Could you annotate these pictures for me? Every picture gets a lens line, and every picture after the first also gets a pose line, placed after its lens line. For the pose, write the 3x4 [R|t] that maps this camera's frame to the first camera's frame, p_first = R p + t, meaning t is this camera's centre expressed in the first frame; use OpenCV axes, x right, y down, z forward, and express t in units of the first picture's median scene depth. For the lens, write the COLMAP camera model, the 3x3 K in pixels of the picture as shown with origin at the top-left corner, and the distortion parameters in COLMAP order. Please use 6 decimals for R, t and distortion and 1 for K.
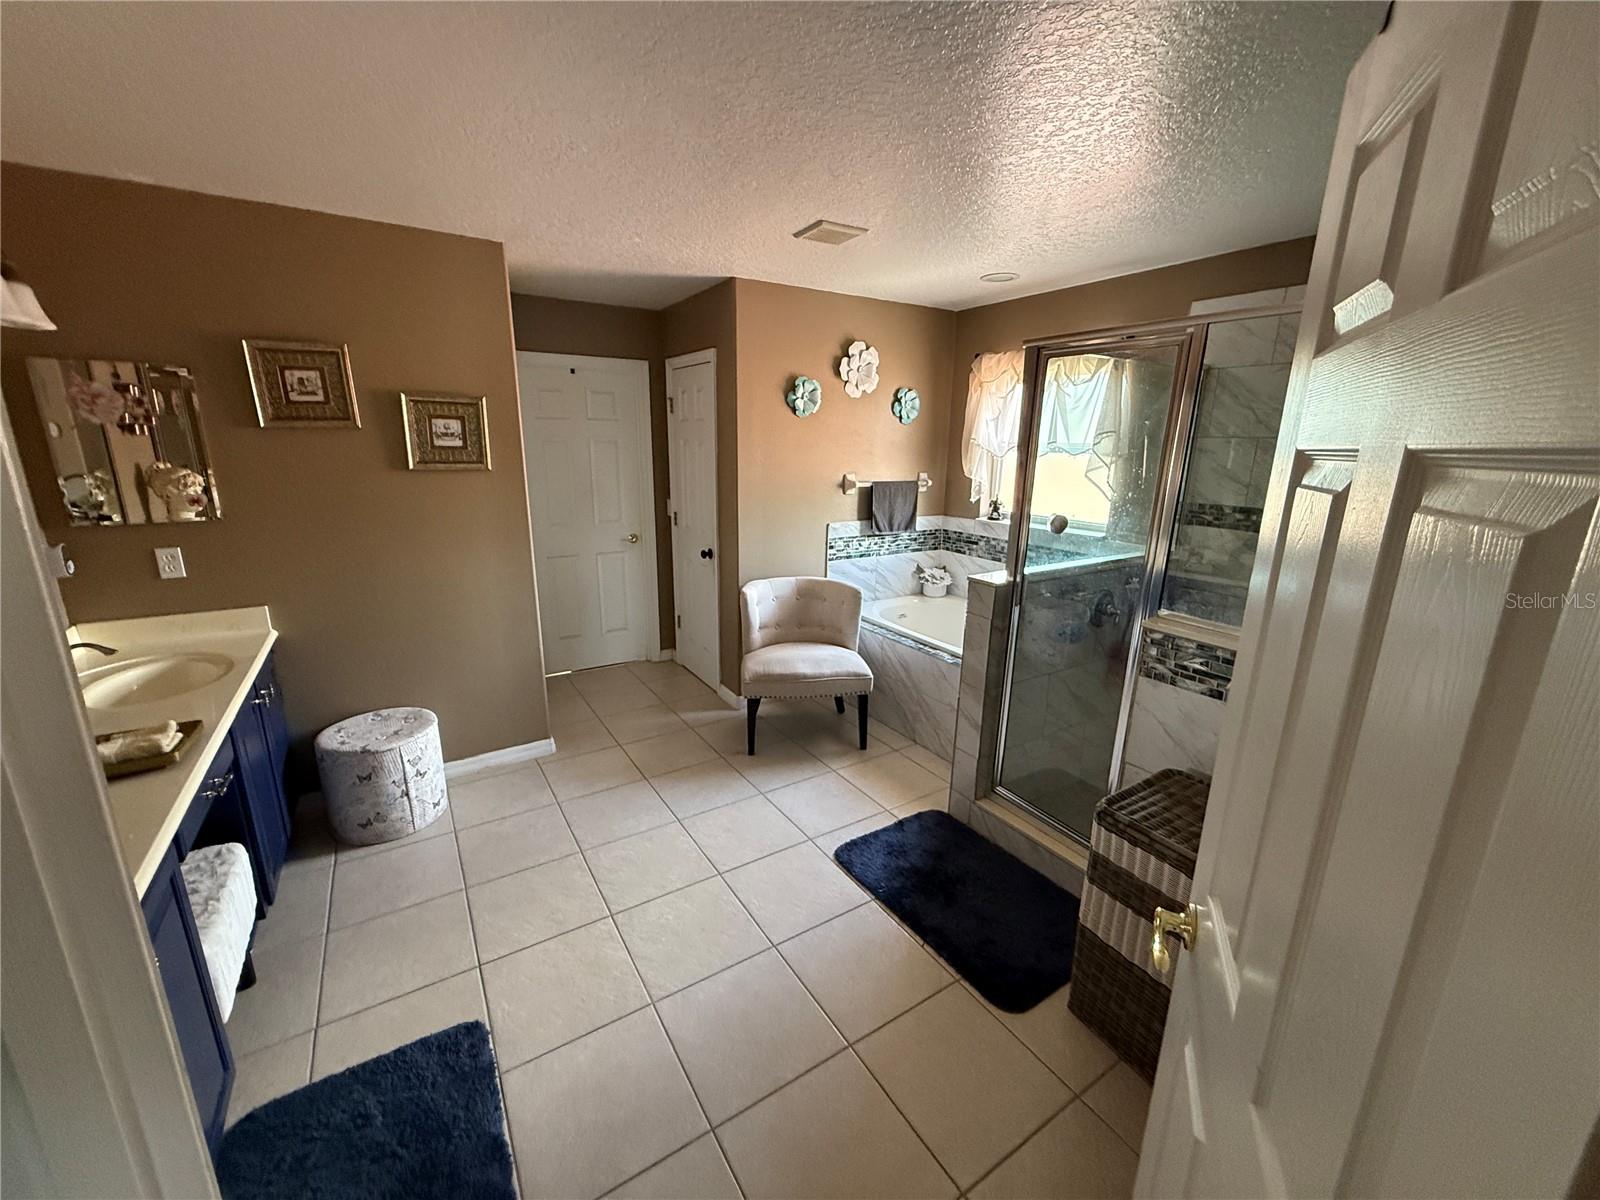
lens RADIAL K [[637.8, 0, 799.0], [0, 637.8, 601.0], [0, 0, 1]] dist [0.000774, -0.000062]
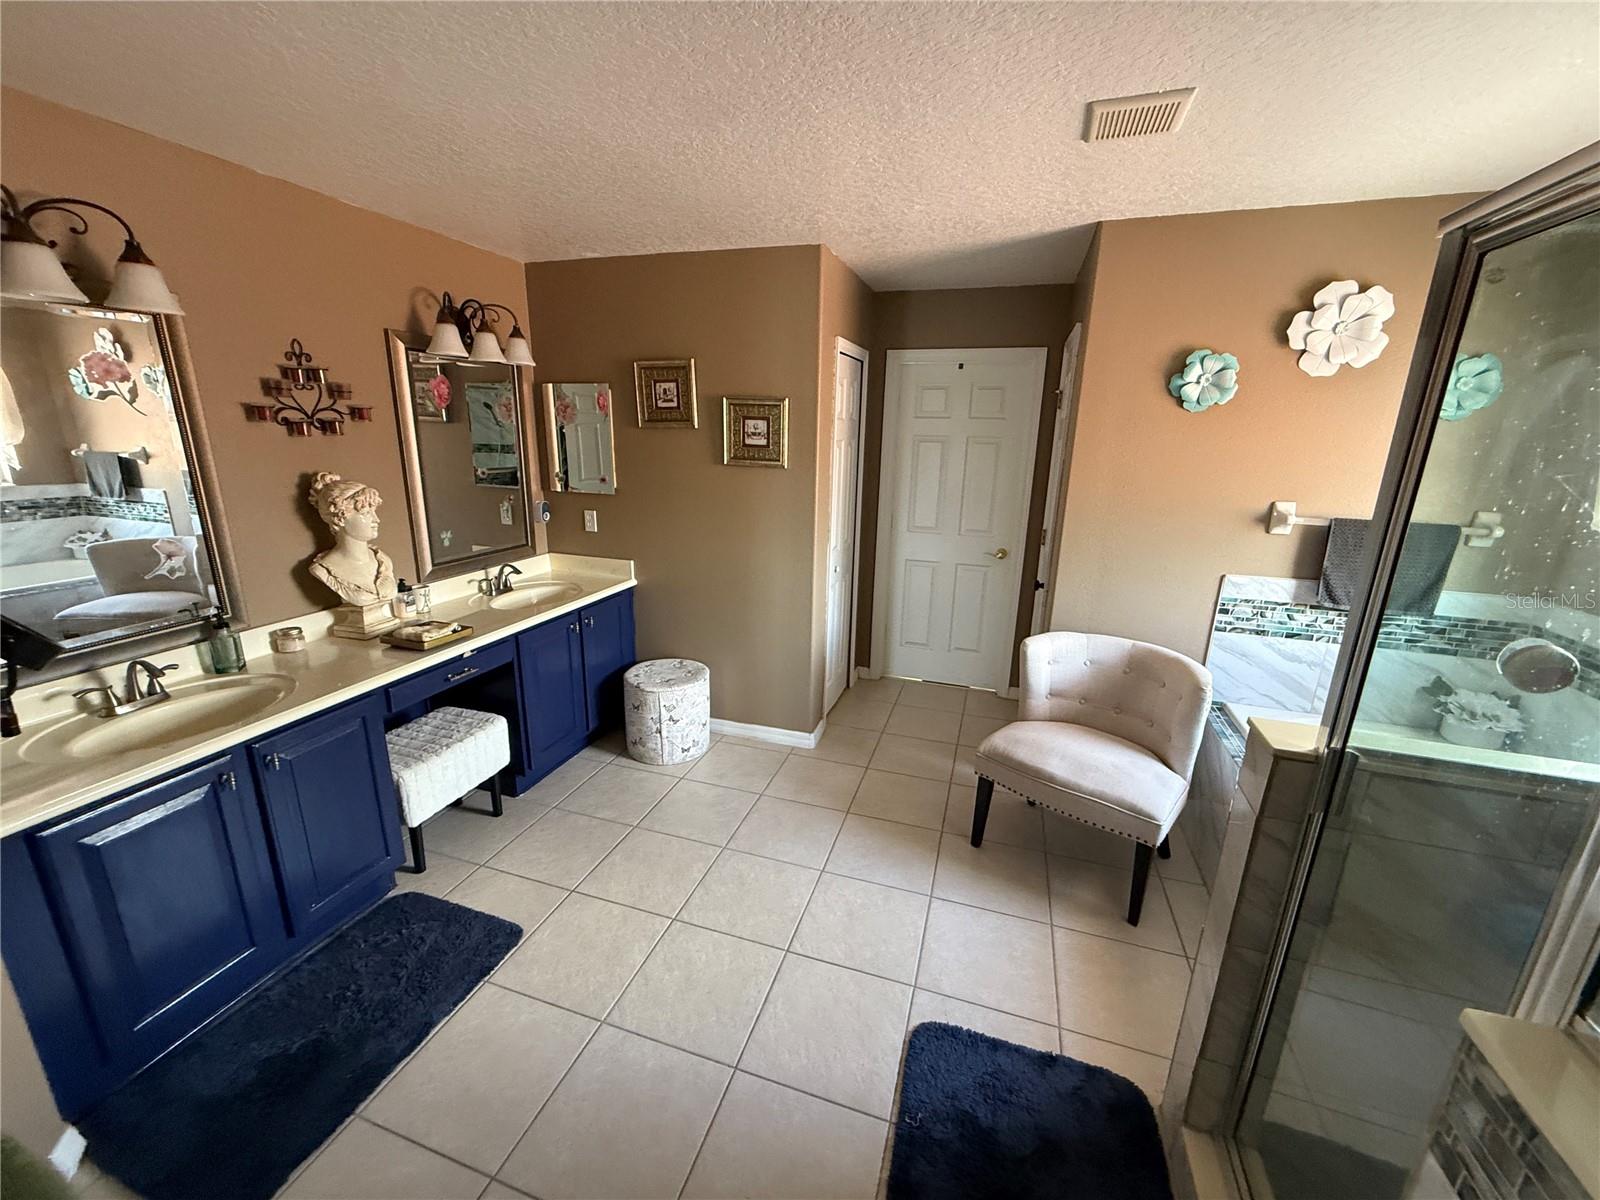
lens RADIAL K [[637.8, 0, 795.1], [0, 637.8, 600.8], [0, 0, 1]] dist [0.000774, -0.000062]
pose [[0.630901, 0.203276, -0.748761, 0.339499], [-0.201680, 0.974860, 0.094724, -0.089083], [0.749192, 0.091249, 0.656037, 0.322210]]
